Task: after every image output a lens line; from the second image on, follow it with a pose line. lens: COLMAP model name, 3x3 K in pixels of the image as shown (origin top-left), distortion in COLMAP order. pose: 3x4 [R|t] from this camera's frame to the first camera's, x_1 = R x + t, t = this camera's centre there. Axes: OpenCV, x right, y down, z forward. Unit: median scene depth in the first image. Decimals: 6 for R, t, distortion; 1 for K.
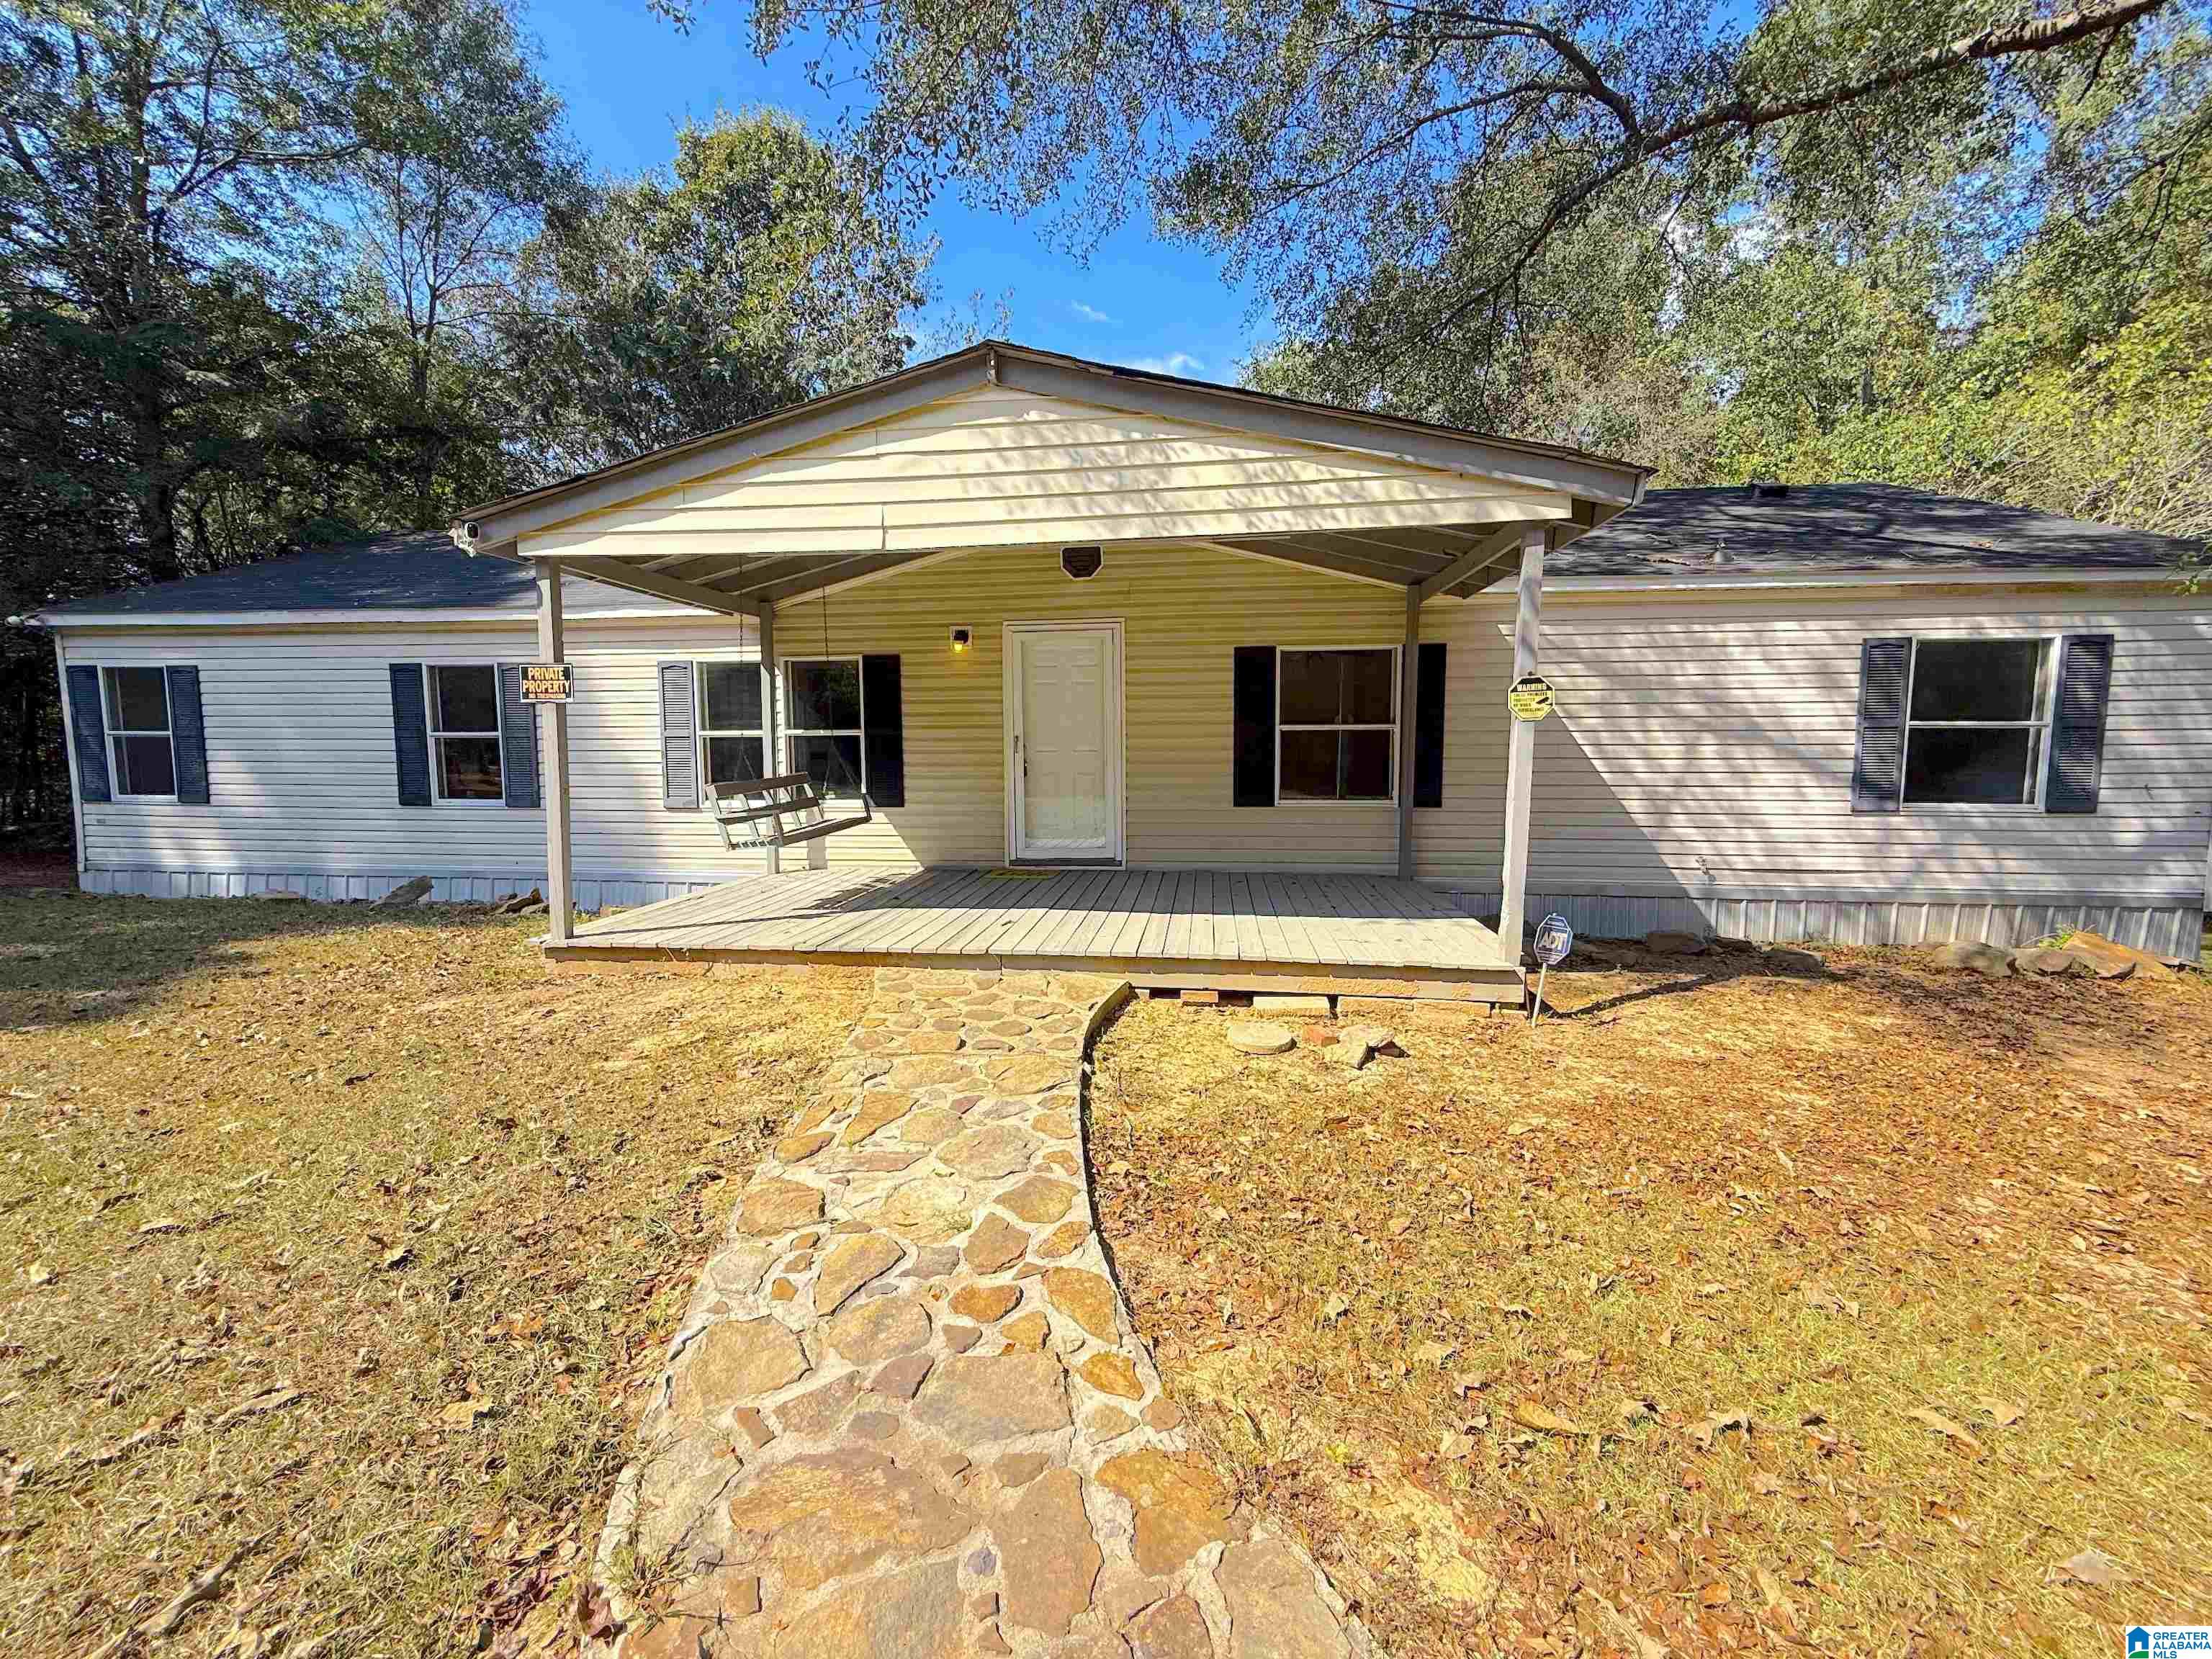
lens RADIAL K [[882.1, 0, 1107.9], [0, 882.1, 826.4], [0, 0, 1]] dist [0.003923, 0.000419]
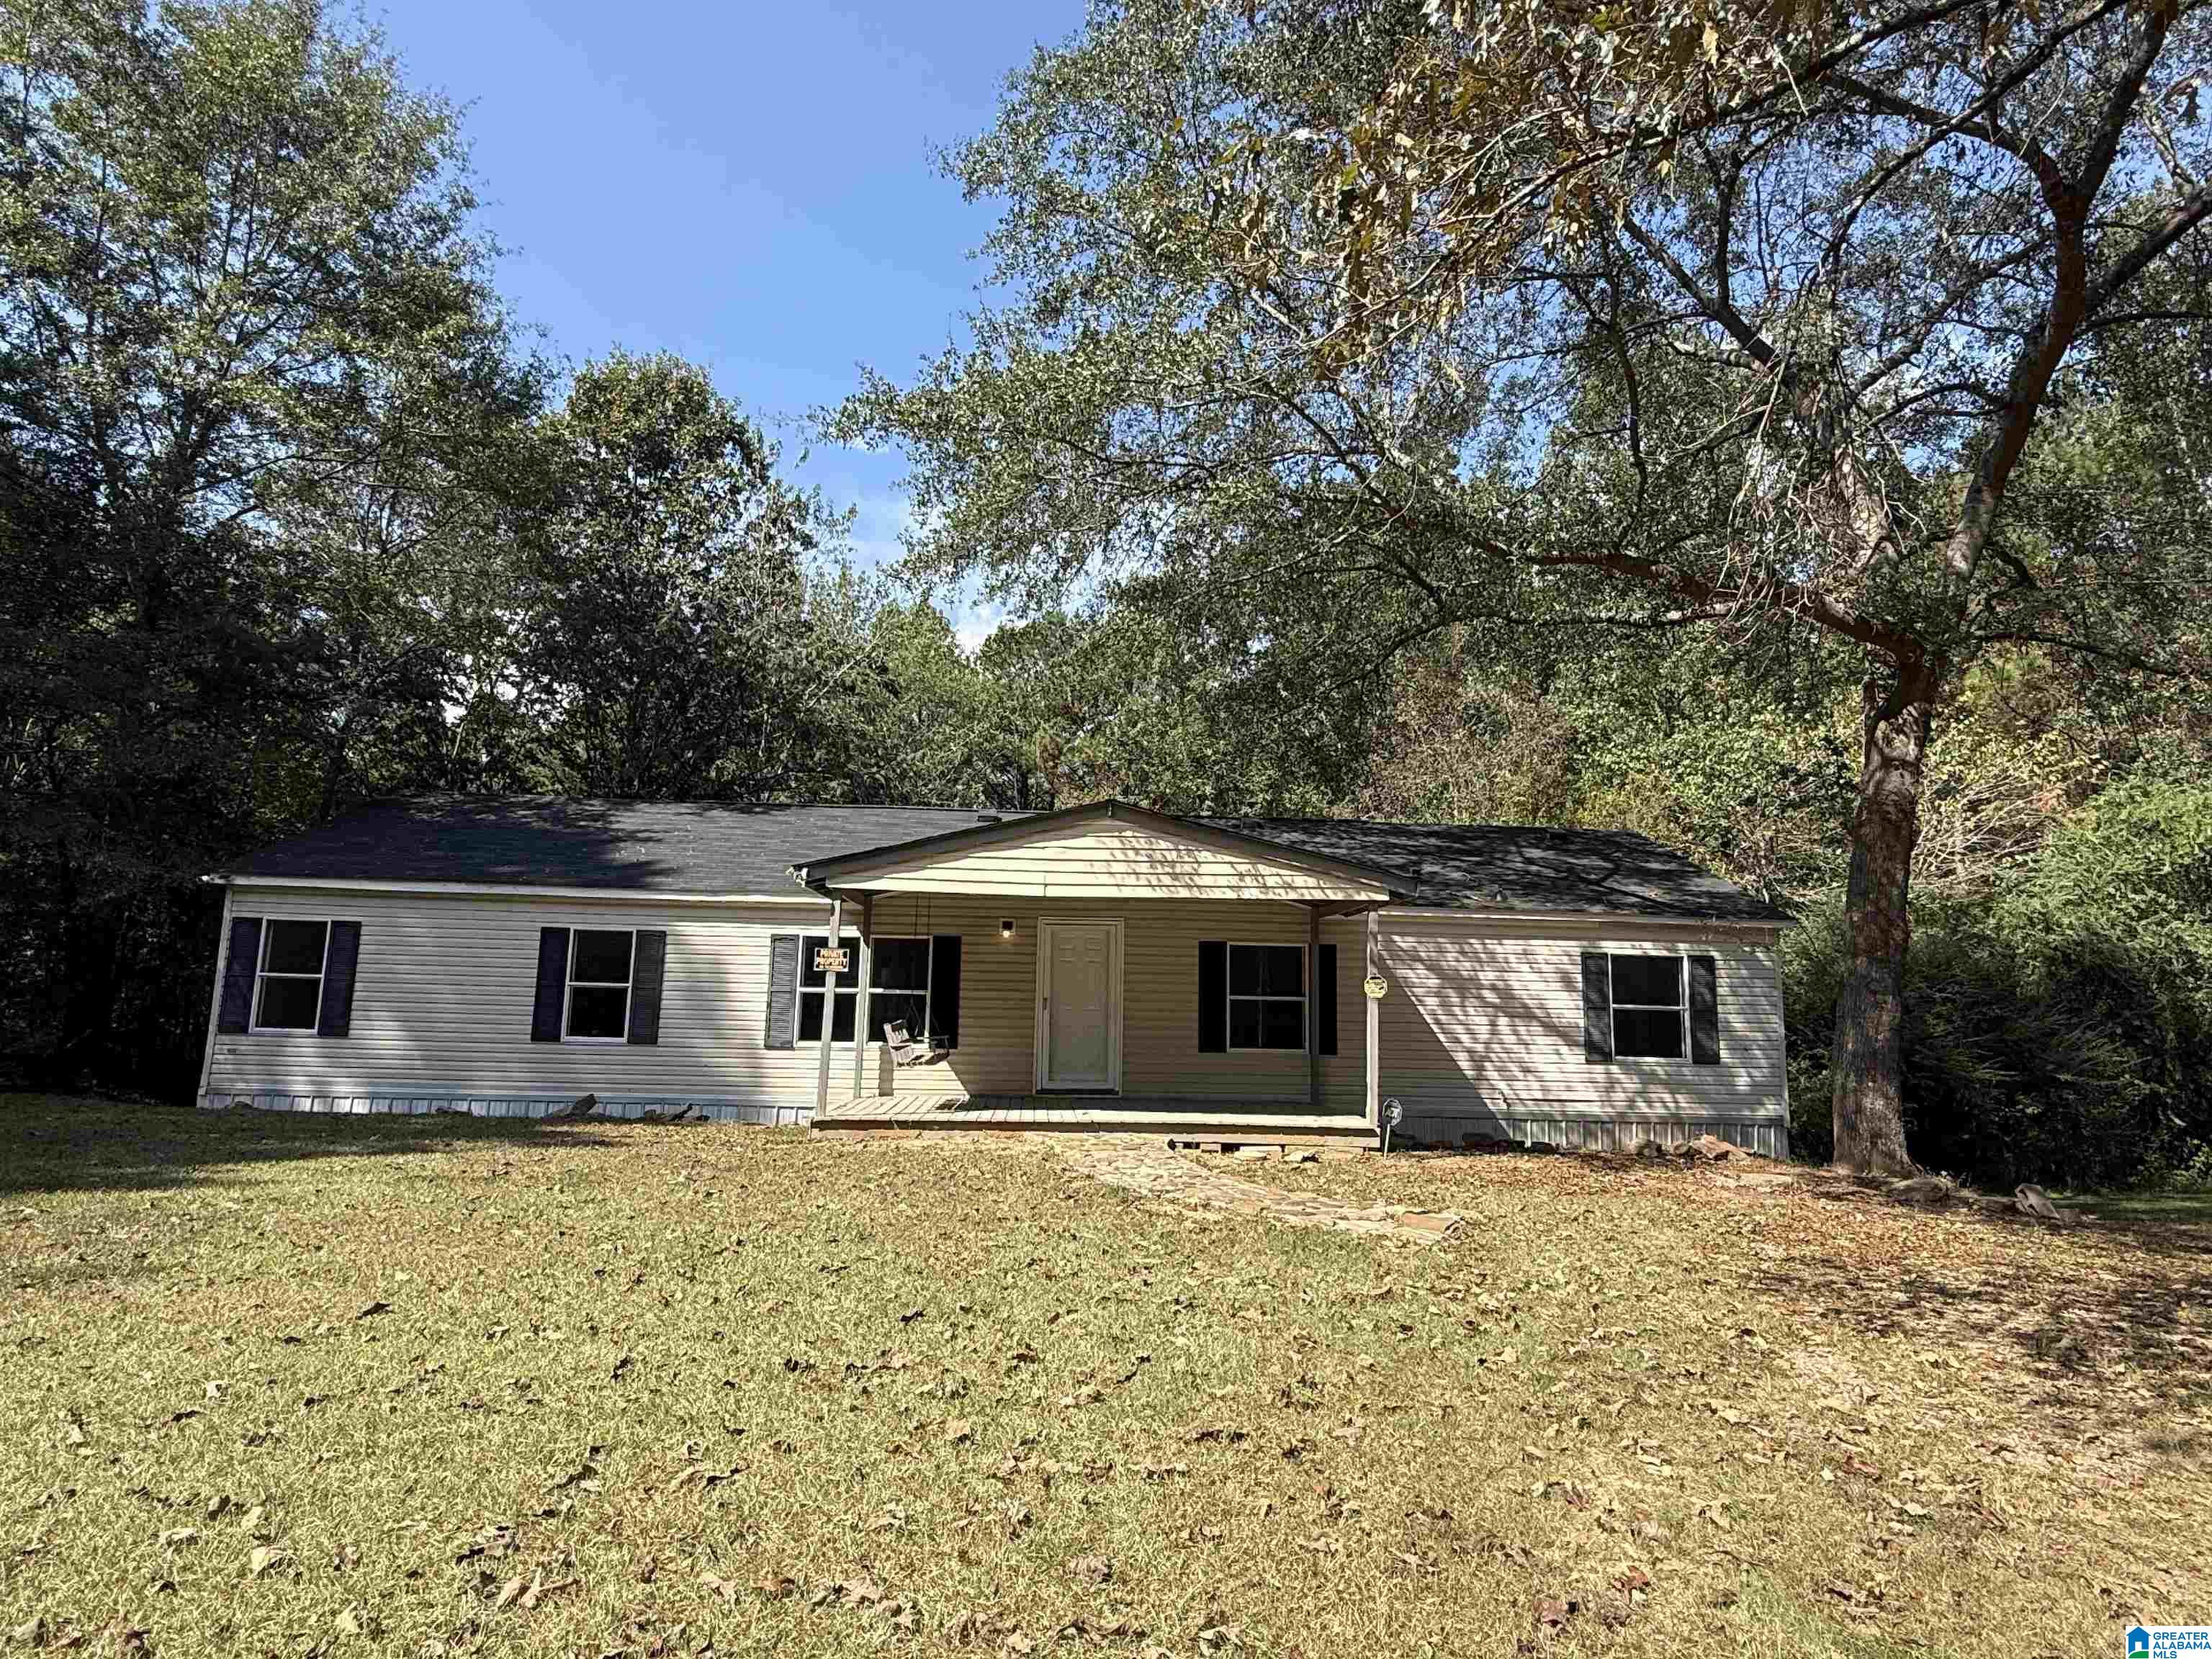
lens RADIAL K [[1262.3, 0, 1108.6], [0, 1262.3, 829.0], [0, 0, 1]] dist [0.009674, -0.000334]
pose [[0.983667, 0.051630, 0.172437, -0.362539], [-0.009244, 0.971207, -0.238059, 0.111786], [-0.179763, 0.232576, 0.955821, -0.985958]]
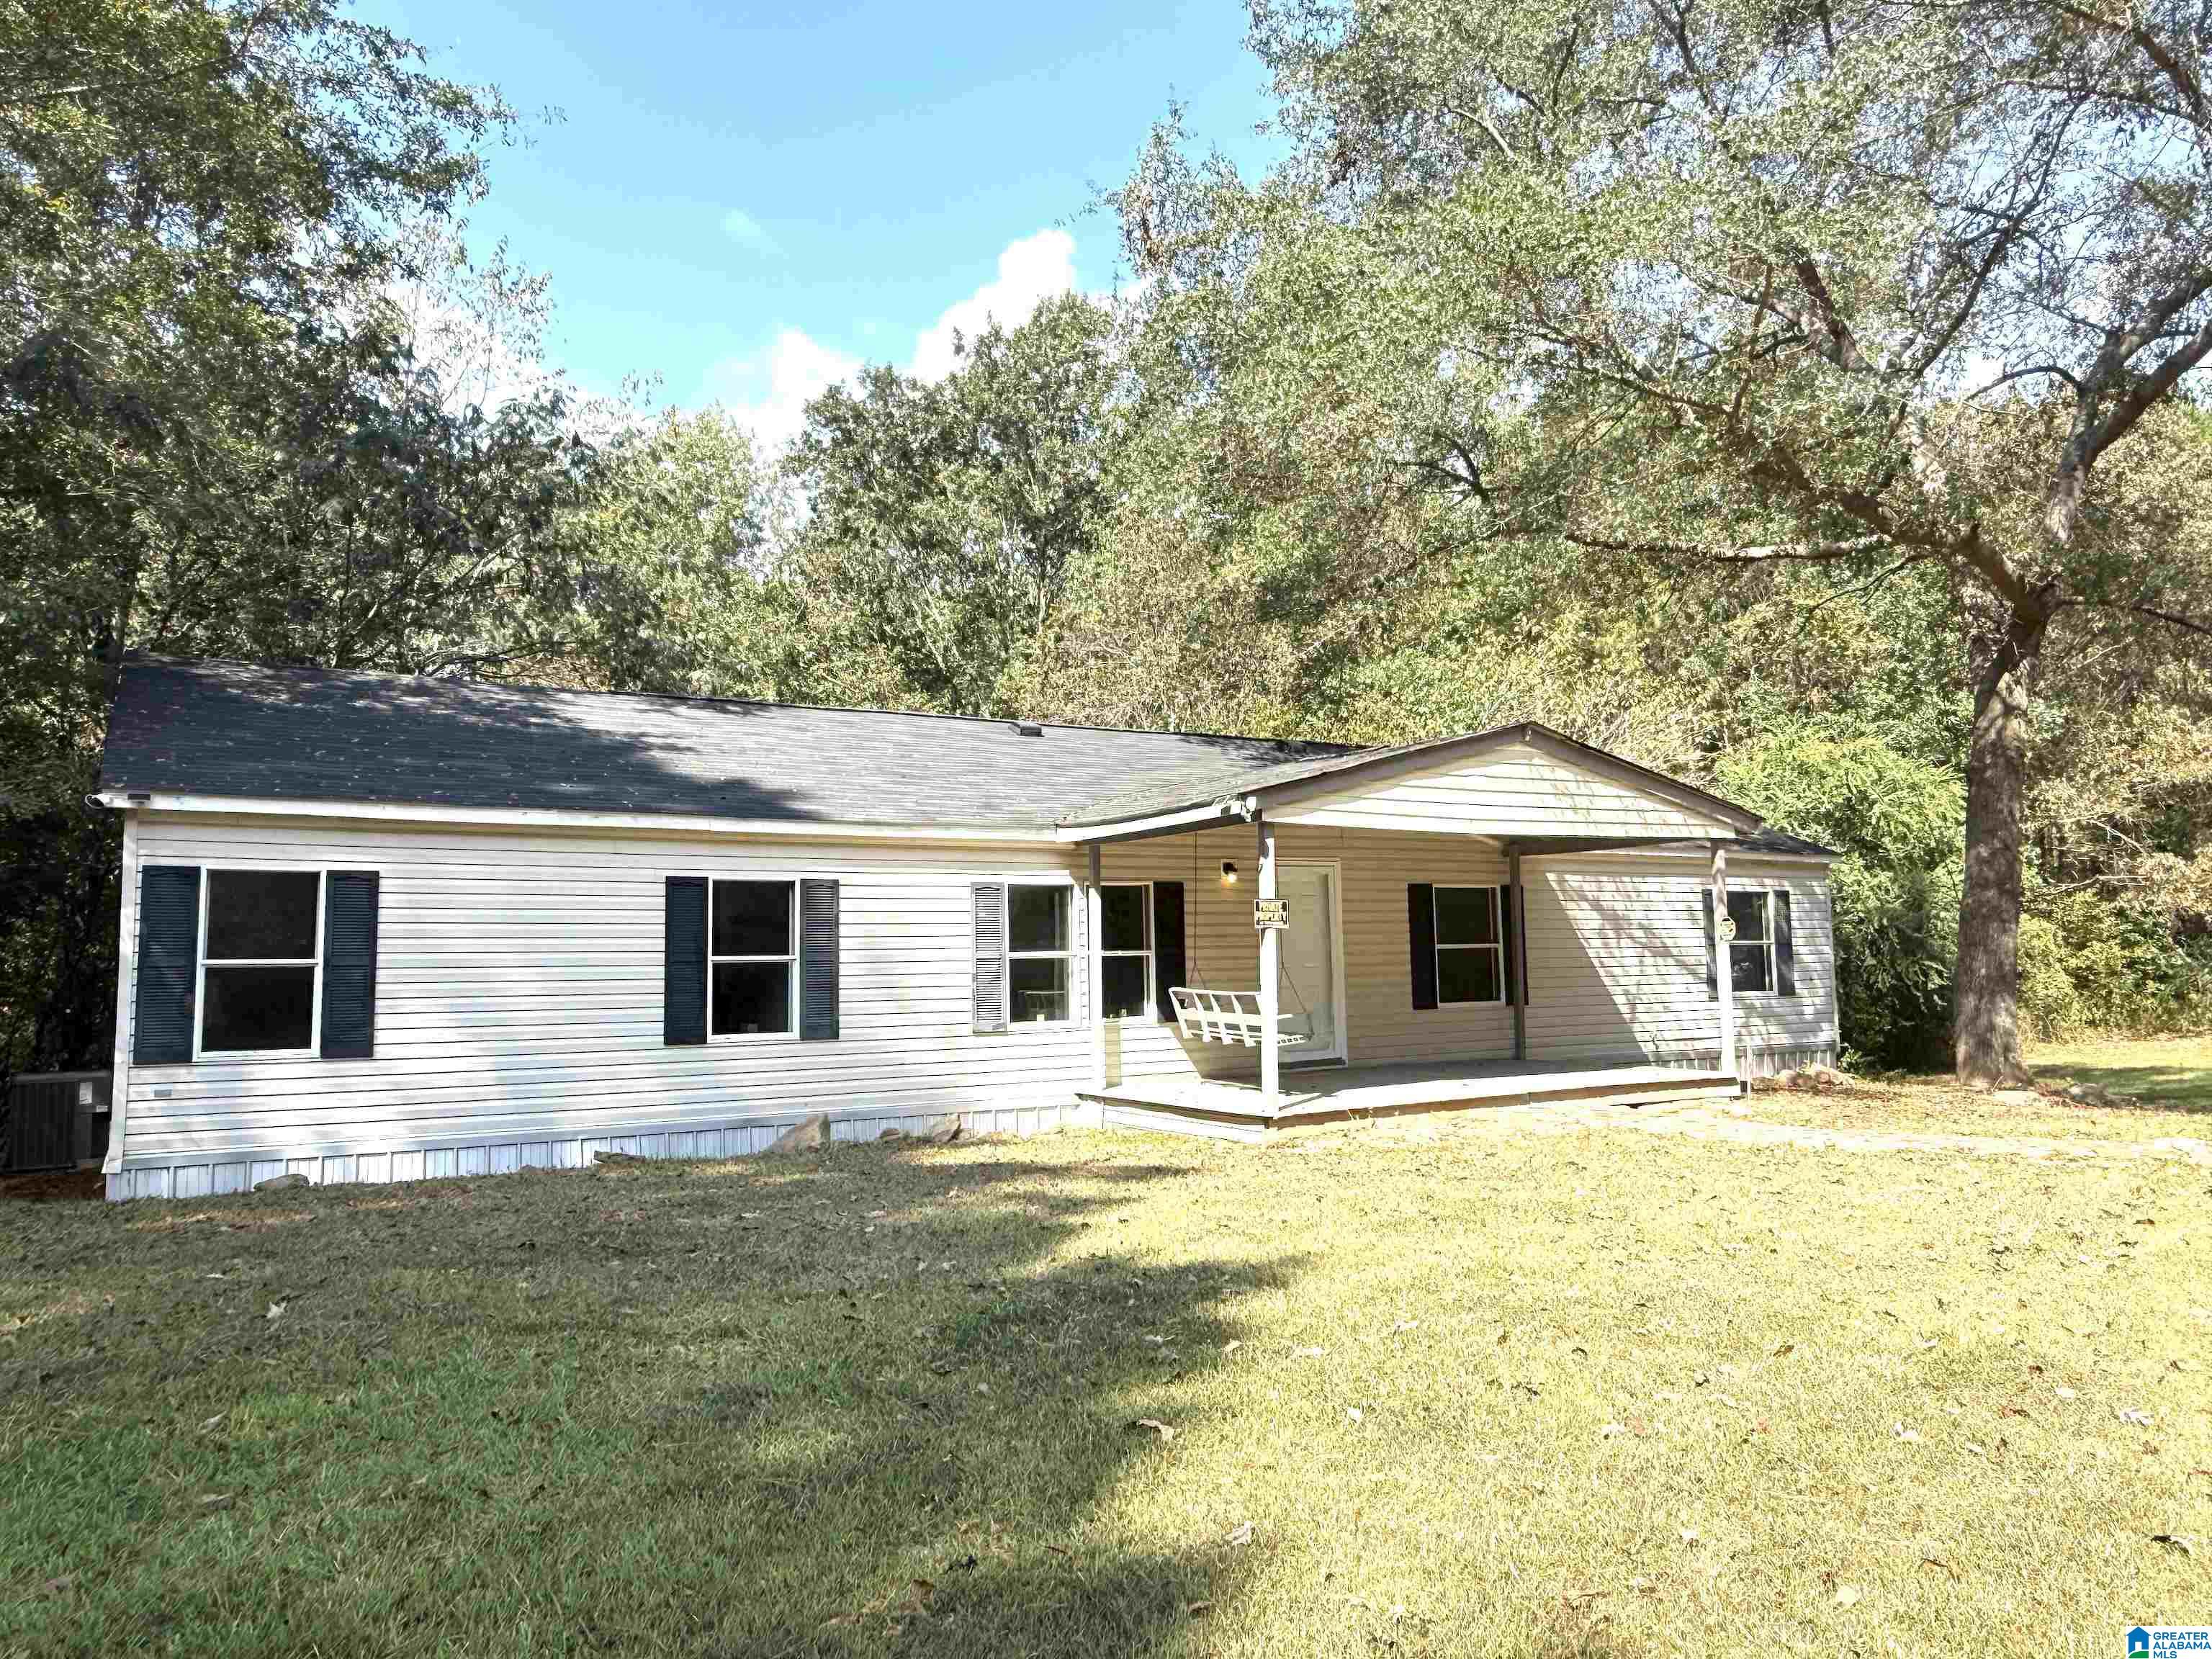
lens RADIAL K [[1498.1, 0, 1108.4], [0, 1498.1, 829.6], [0, 0, 1]] dist [0.006568, 0.001916]
pose [[0.791028, 0.043717, 0.610216, -1.476631], [0.074372, 0.983174, -0.166845, 0.047582], [-0.607243, 0.177362, 0.774467, -0.415913]]
